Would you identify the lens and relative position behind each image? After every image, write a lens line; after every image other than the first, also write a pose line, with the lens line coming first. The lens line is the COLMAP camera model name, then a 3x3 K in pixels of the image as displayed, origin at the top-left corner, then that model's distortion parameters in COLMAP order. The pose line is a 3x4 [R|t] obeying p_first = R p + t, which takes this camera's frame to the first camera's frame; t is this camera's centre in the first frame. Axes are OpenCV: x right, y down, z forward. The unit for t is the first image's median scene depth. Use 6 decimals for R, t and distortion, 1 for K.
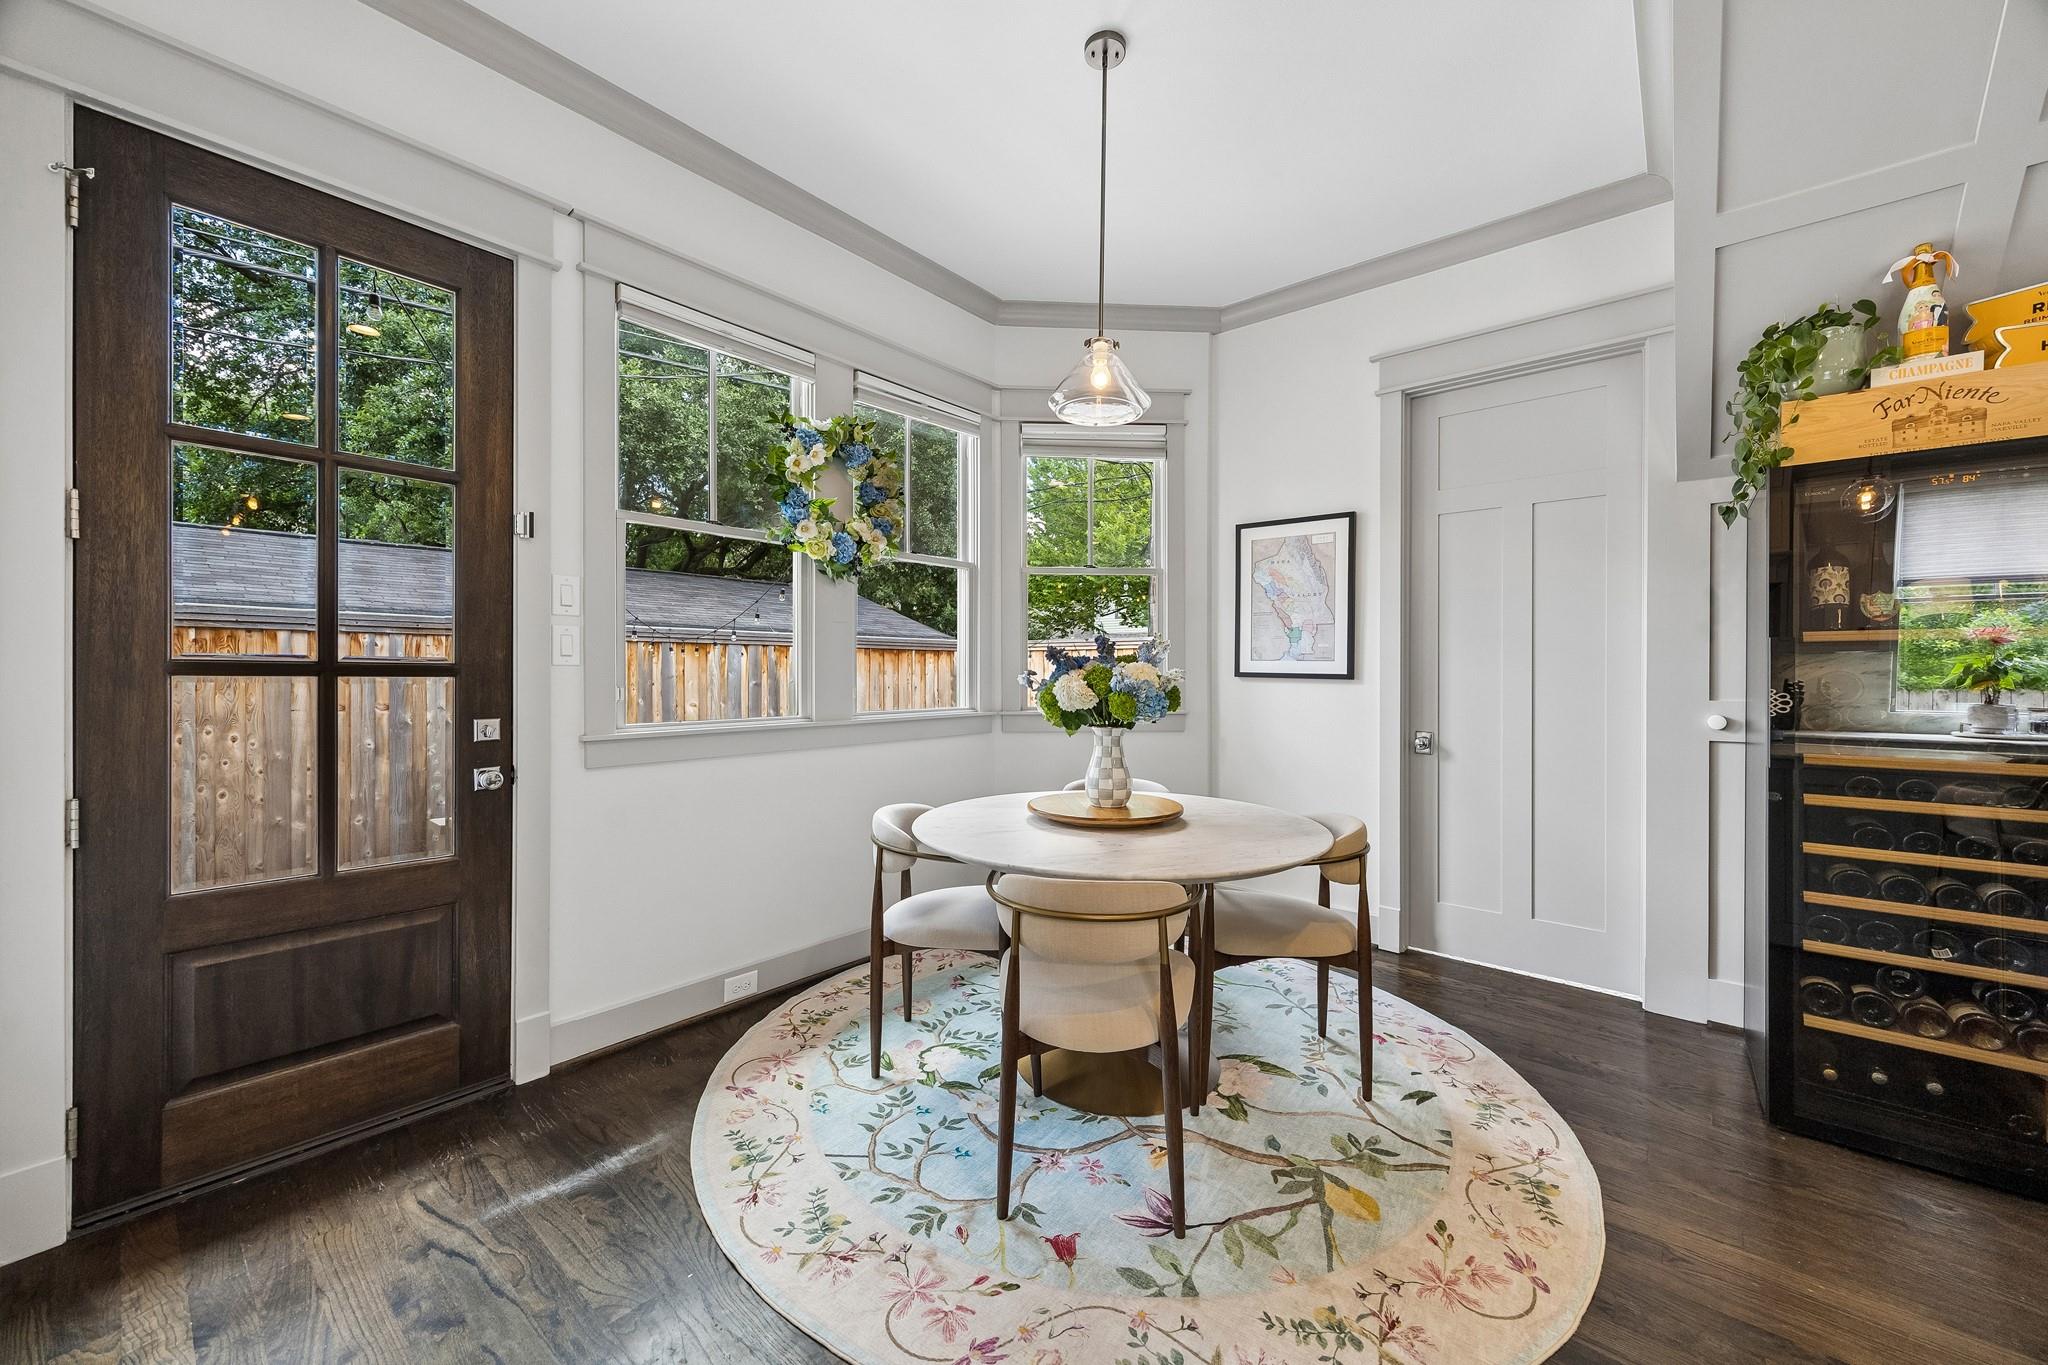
lens RADIAL K [[779.3, 0, 1036.6], [0, 779.3, 677.9], [0, 0, 1]] dist [-0.003003, 0.000210]
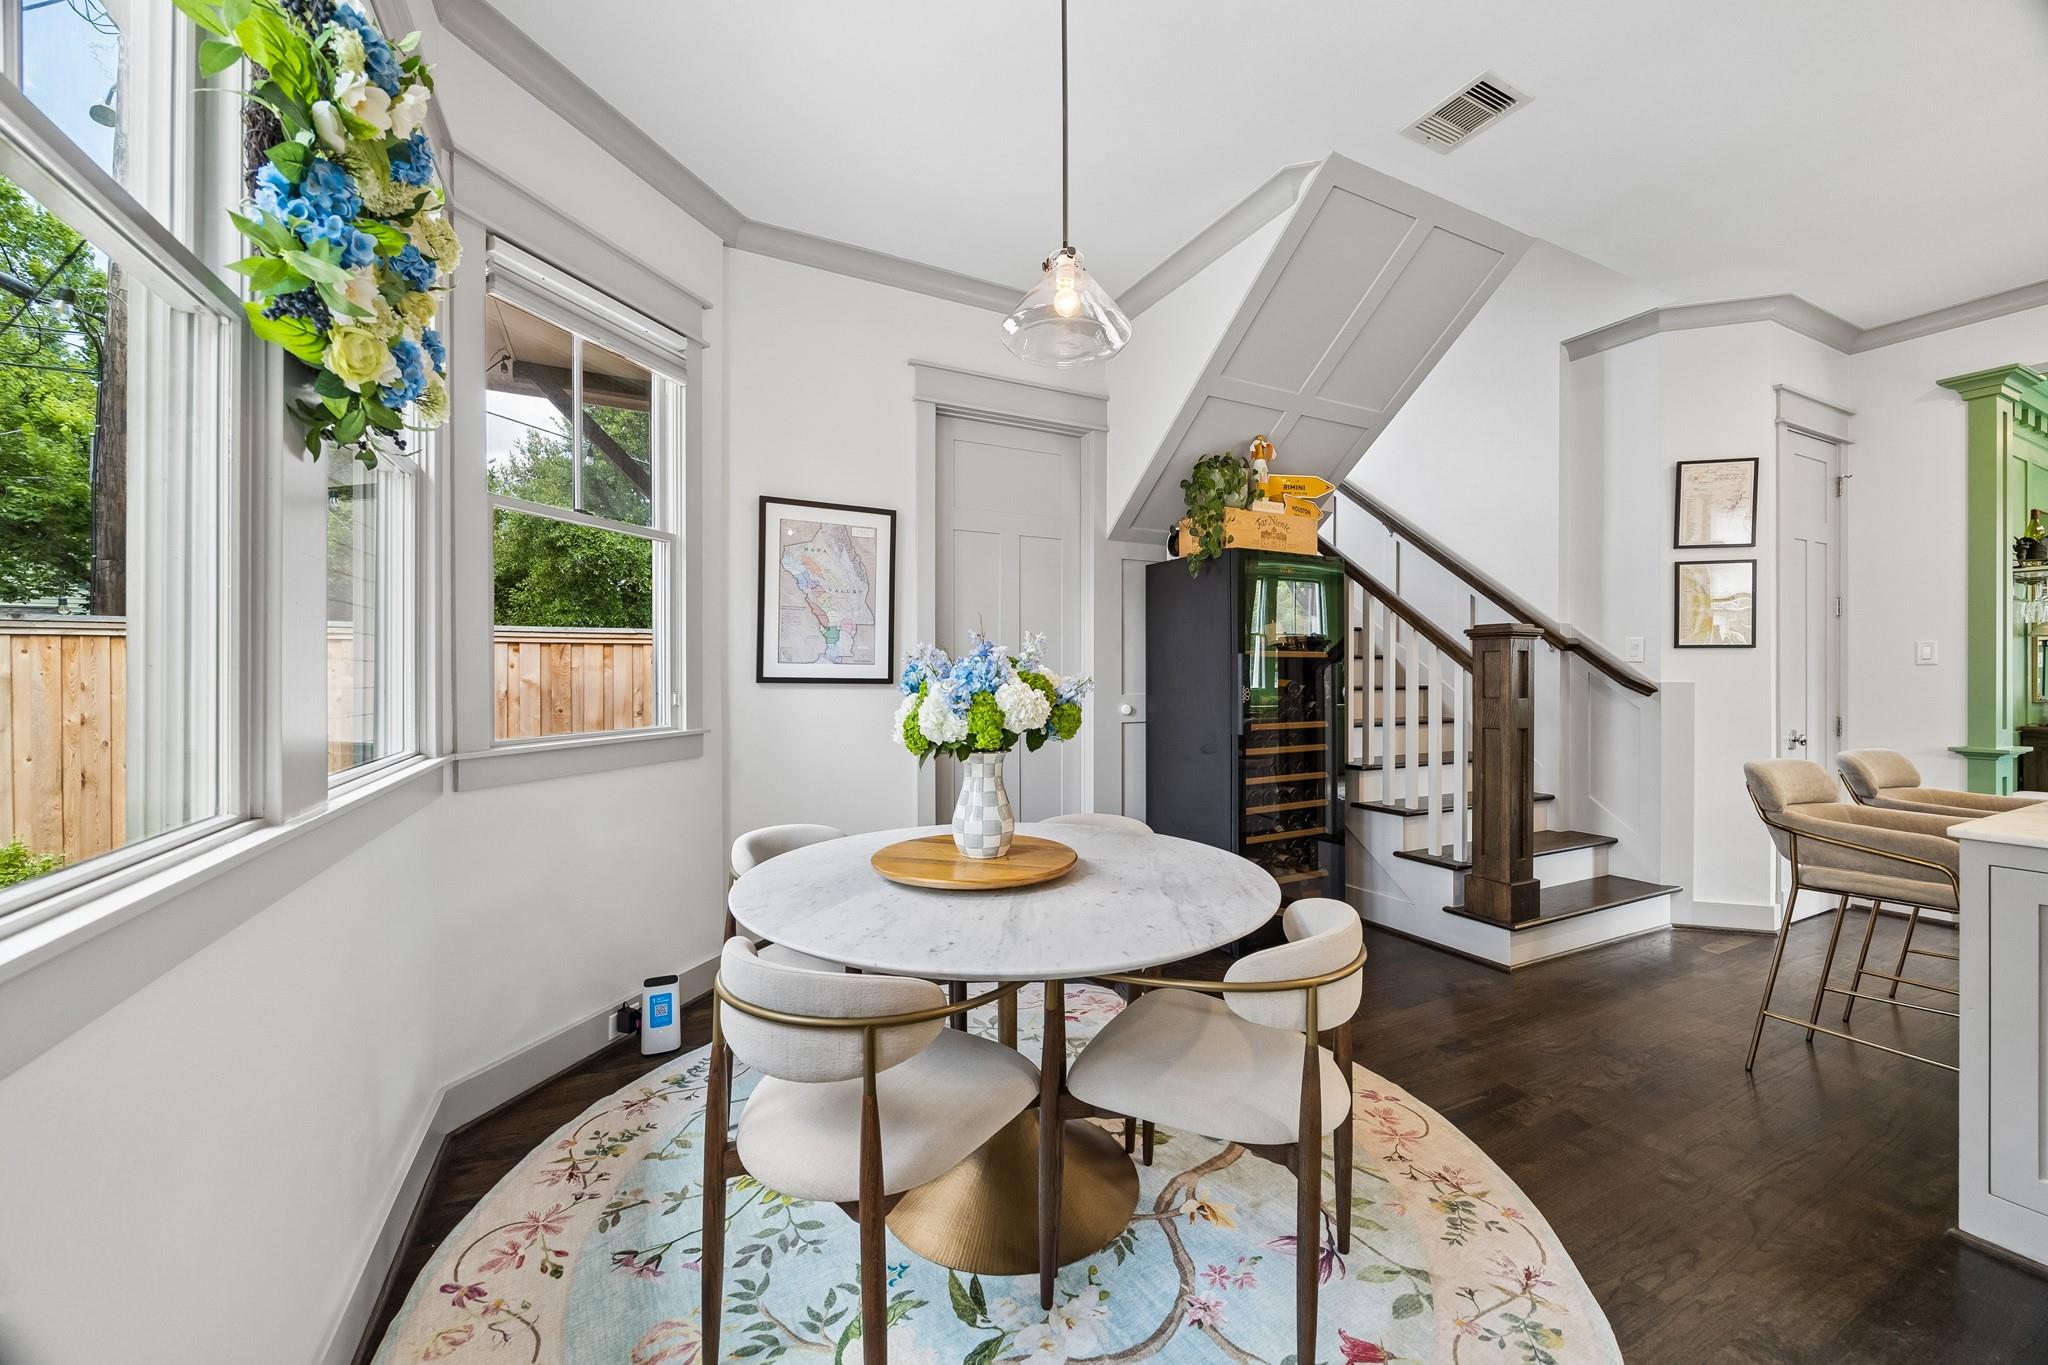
lens RADIAL K [[779.3, 0, 1017.0], [0, 779.3, 676.8], [0, 0, 1]] dist [-0.003003, 0.000210]
pose [[0.385366, -0.005247, 0.922749, -0.647621], [0.009585, 0.999953, 0.001683, -0.010634], [-0.922714, 0.008196, 0.385398, 0.734157]]
